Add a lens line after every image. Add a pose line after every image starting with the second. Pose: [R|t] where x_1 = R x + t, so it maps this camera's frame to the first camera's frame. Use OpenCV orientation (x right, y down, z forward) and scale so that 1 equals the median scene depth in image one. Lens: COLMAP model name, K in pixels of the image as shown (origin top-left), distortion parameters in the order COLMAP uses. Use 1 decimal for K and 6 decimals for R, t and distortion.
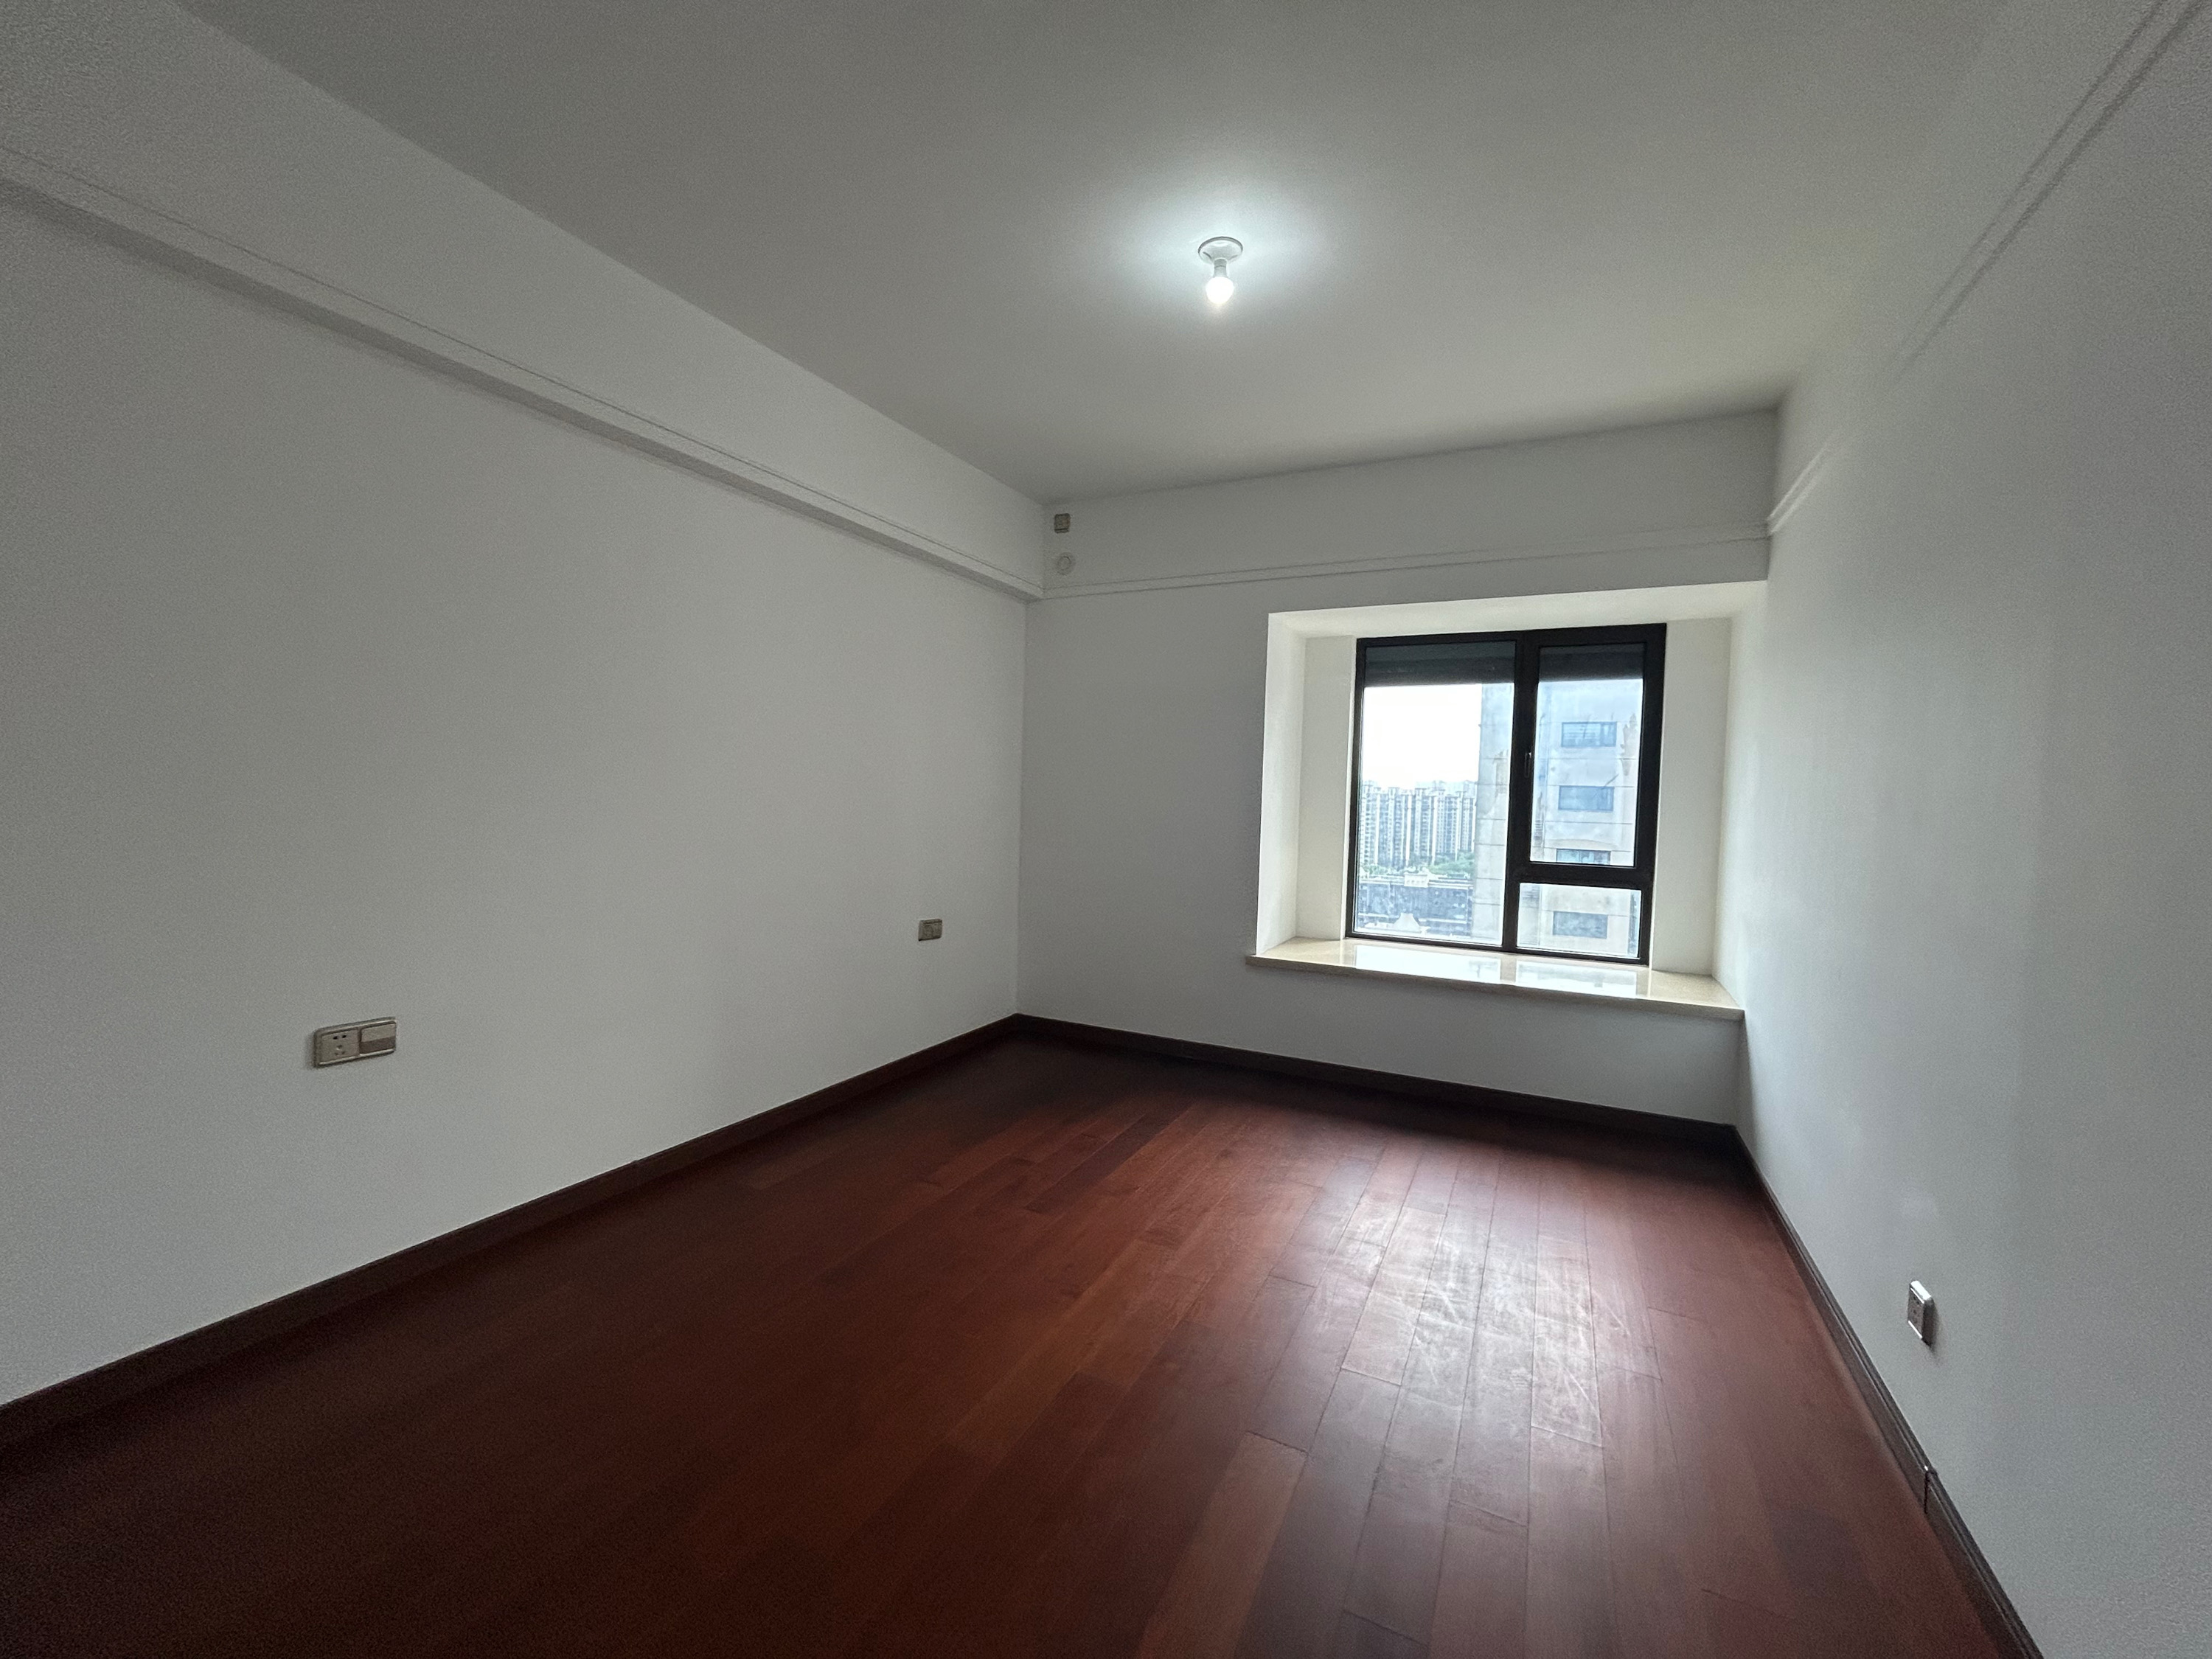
lens RADIAL K [[903.3, 0, 1106.0], [0, 903.3, 829.5], [0, 0, 1]] dist [0.000764, 0.000021]
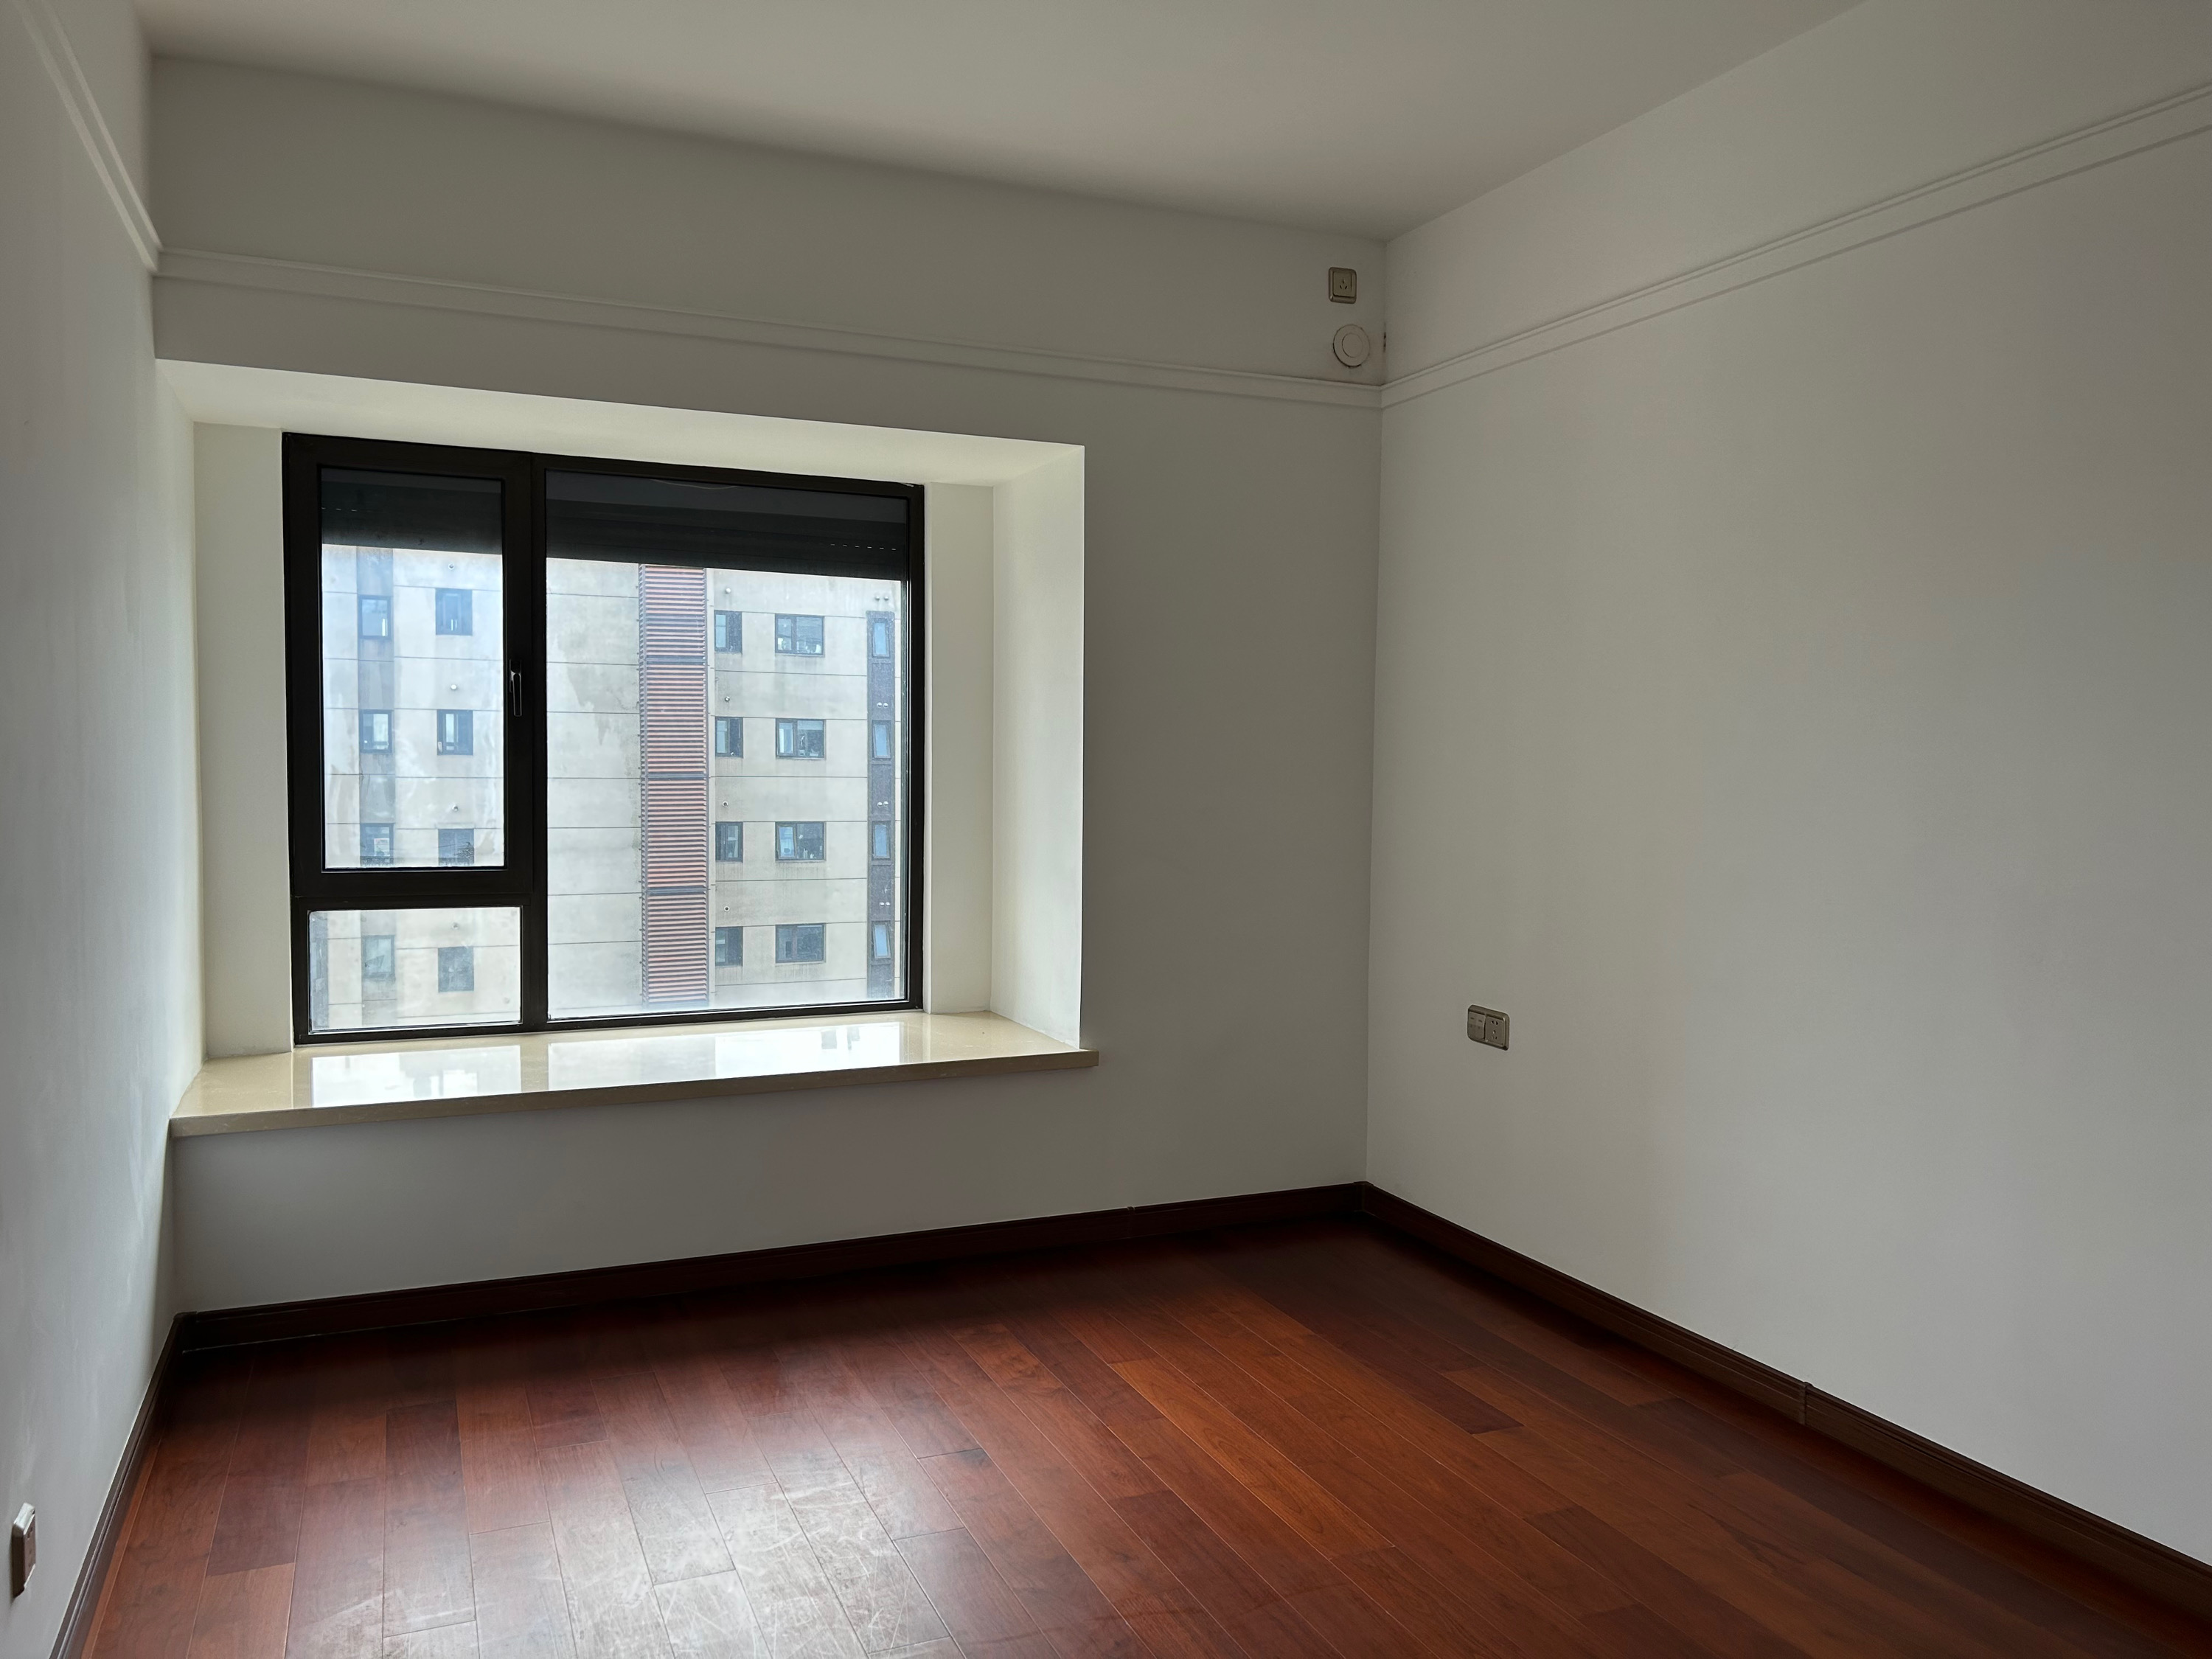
lens RADIAL K [[1679.8, 0, 1106.0], [0, 1679.8, 829.5], [0, 0, 1]] dist [0.040866, -0.000328]
pose [[0.643086, -0.051578, 0.764055, -0.133137], [0.042403, 0.998597, 0.031721, -0.006835], [-0.764619, 0.011999, 0.644371, 0.064246]]
